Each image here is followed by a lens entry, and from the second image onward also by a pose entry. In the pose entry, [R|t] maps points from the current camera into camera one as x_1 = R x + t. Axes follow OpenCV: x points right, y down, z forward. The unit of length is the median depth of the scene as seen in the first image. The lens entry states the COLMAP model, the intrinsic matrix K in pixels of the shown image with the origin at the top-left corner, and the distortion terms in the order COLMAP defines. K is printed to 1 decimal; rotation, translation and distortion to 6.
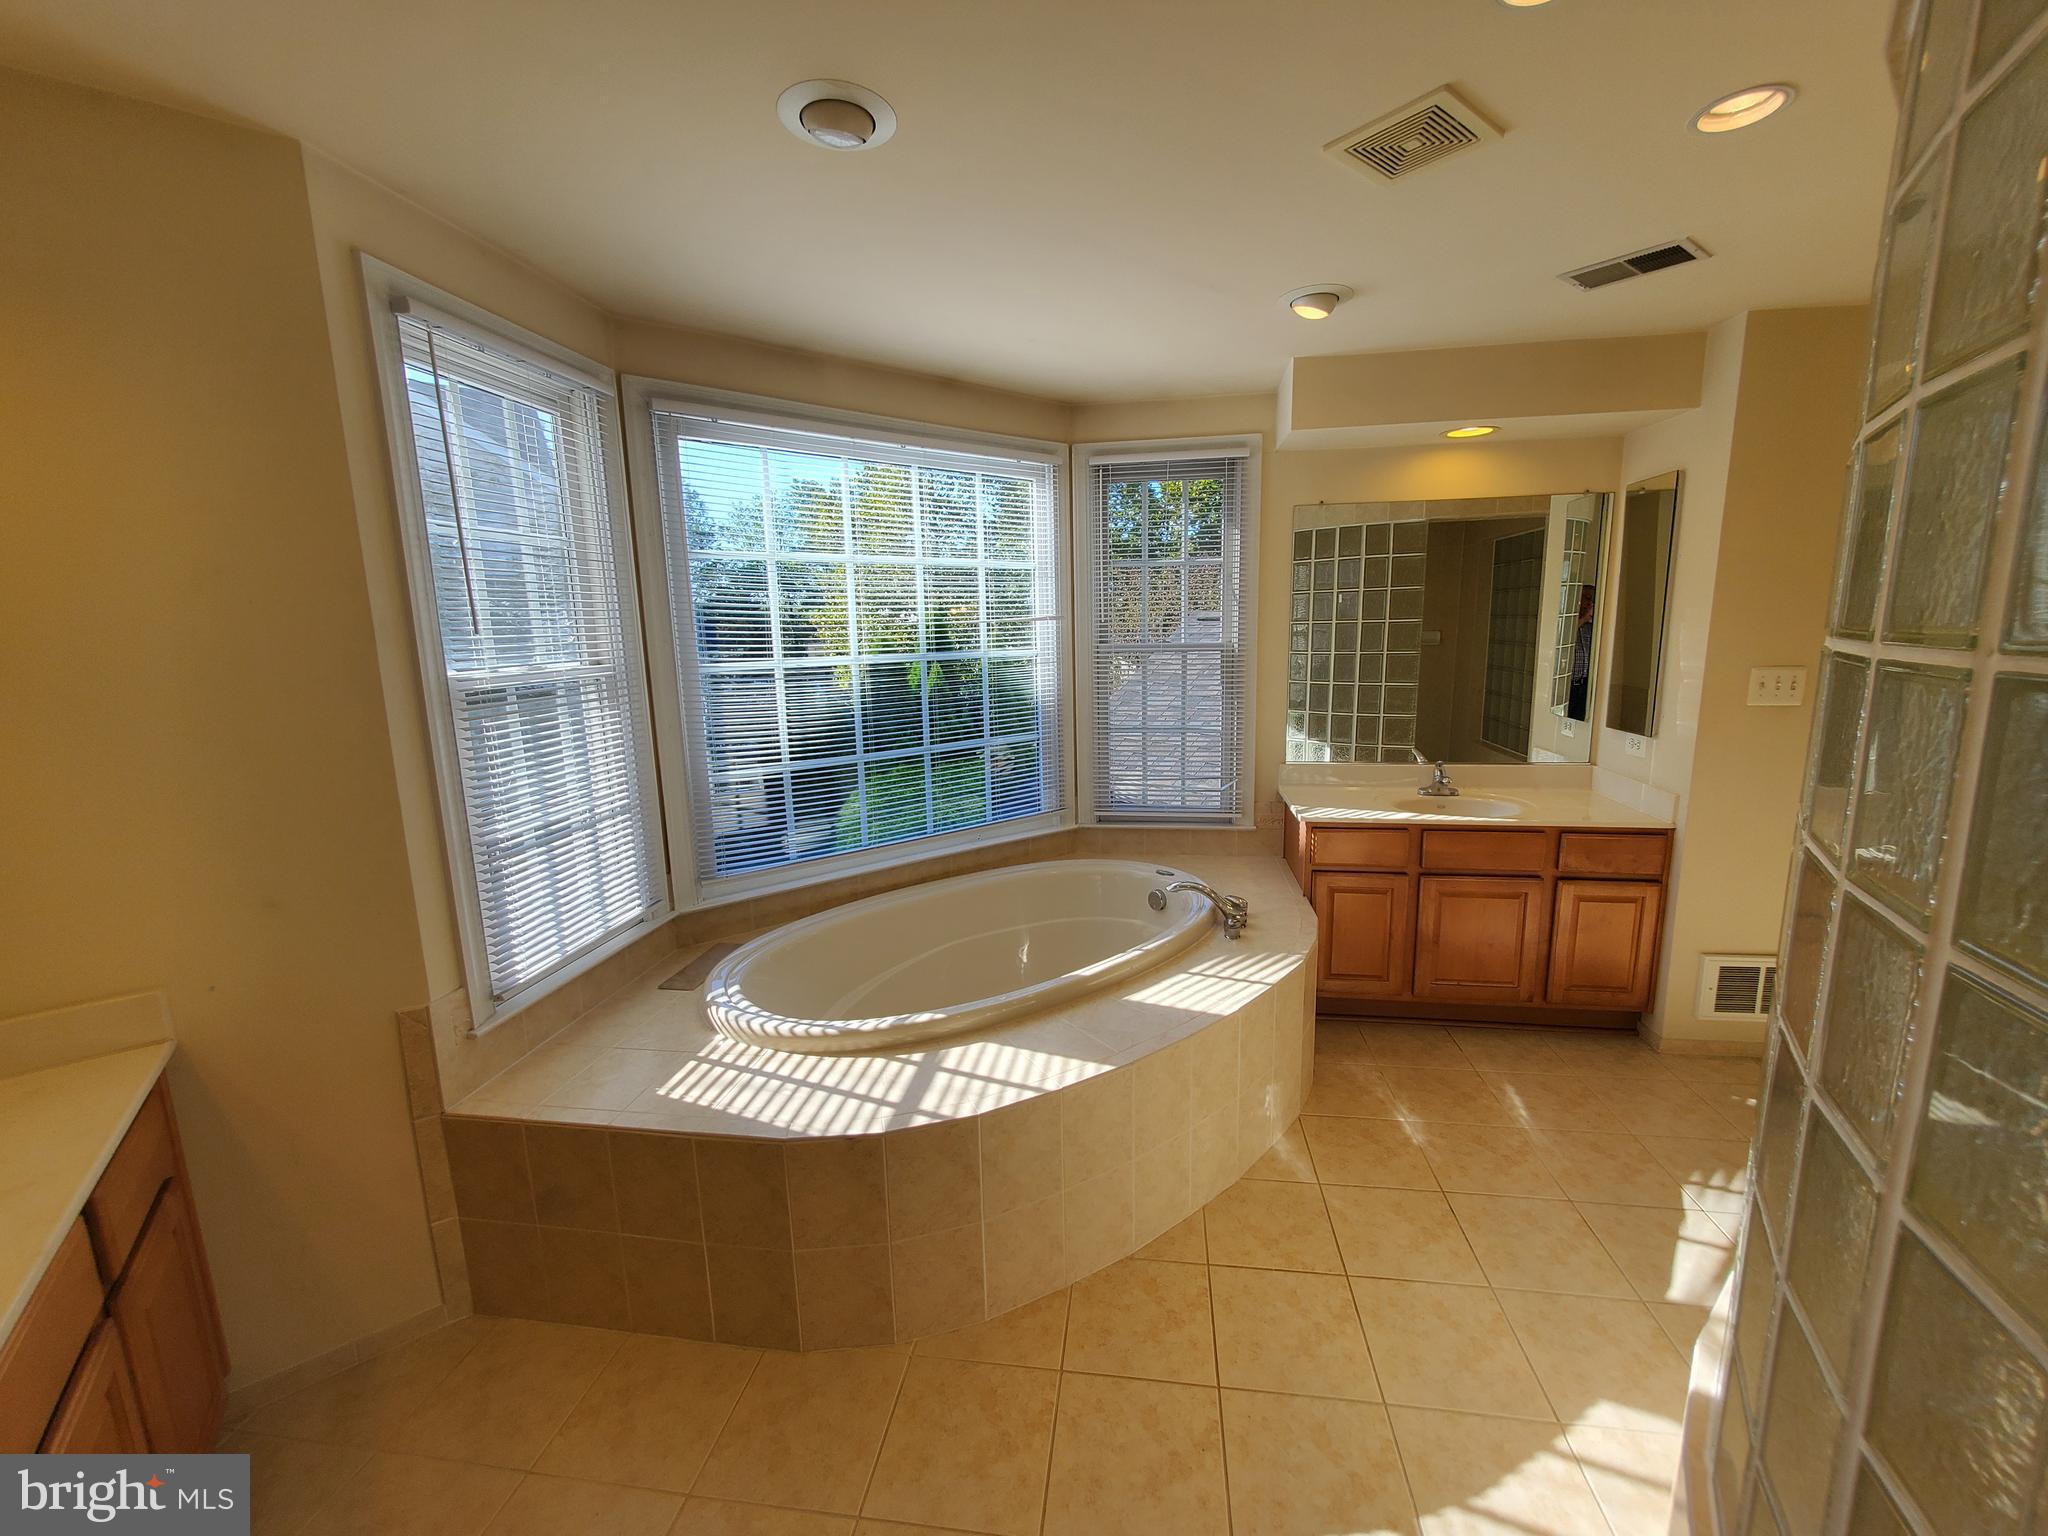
lens RADIAL K [[822.5, 0, 1041.4], [0, 822.5, 762.3], [0, 0, 1]] dist [0.017173, 0.000039]
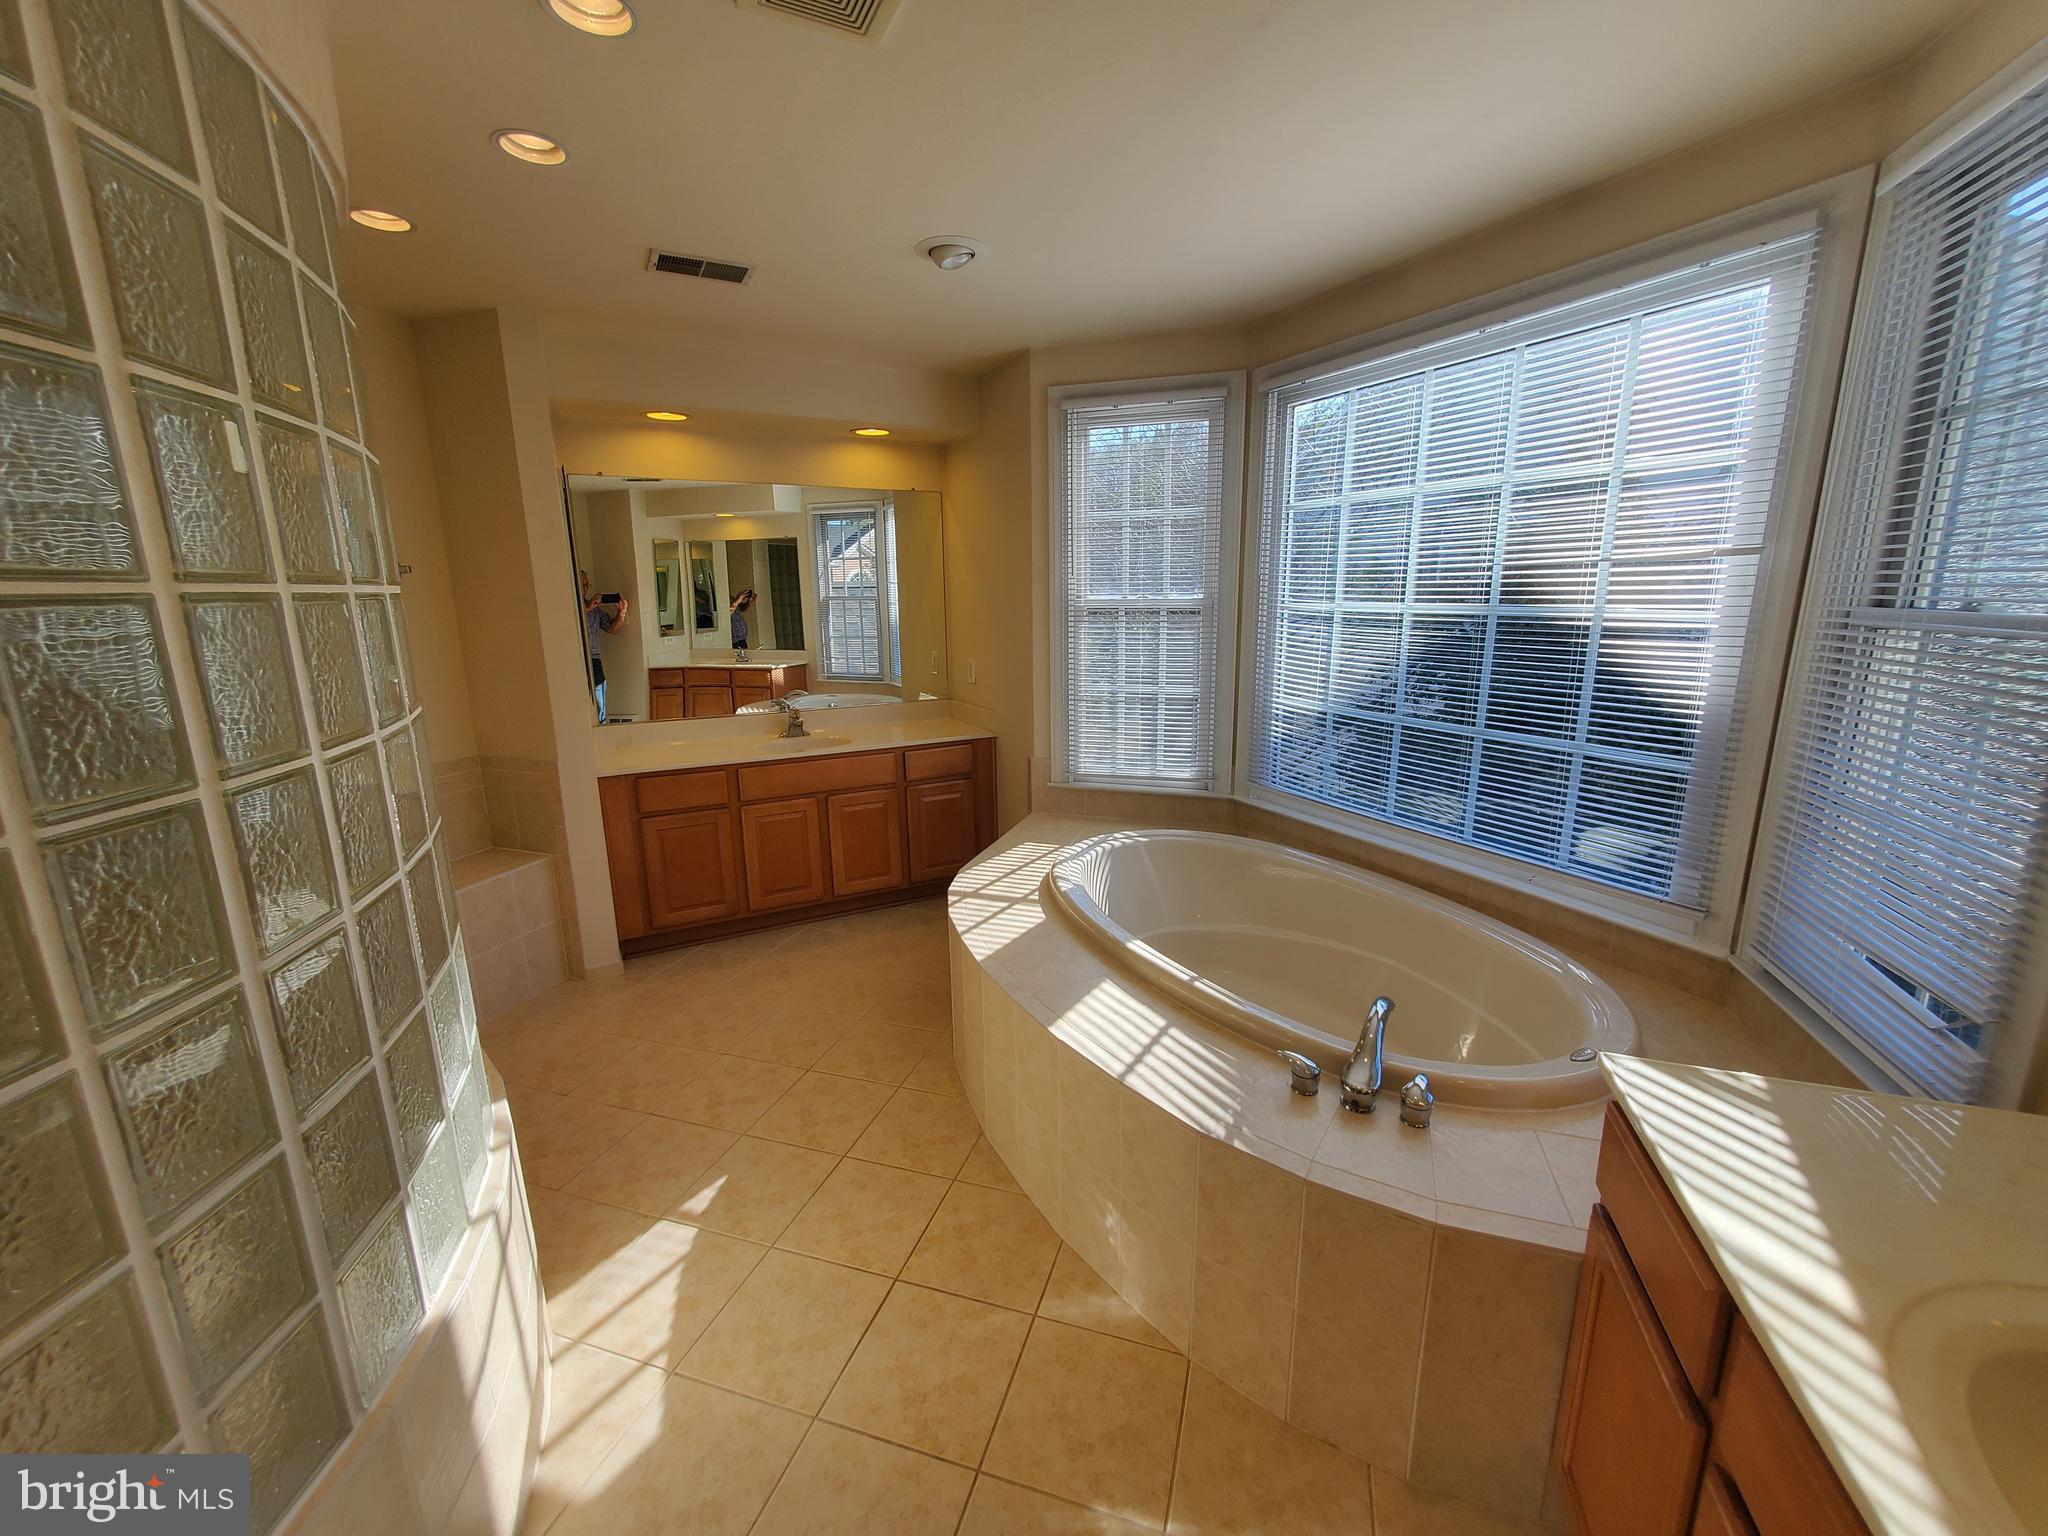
lens RADIAL K [[822.5, 0, 1041.4], [0, 822.5, 762.3], [0, 0, 1]] dist [0.017173, 0.000039]
pose [[-0.172543, 0.228379, -0.958161, 1.077294], [-0.156062, 0.954125, 0.255520, -0.196033], [0.972560, 0.193621, -0.128986, 1.141022]]
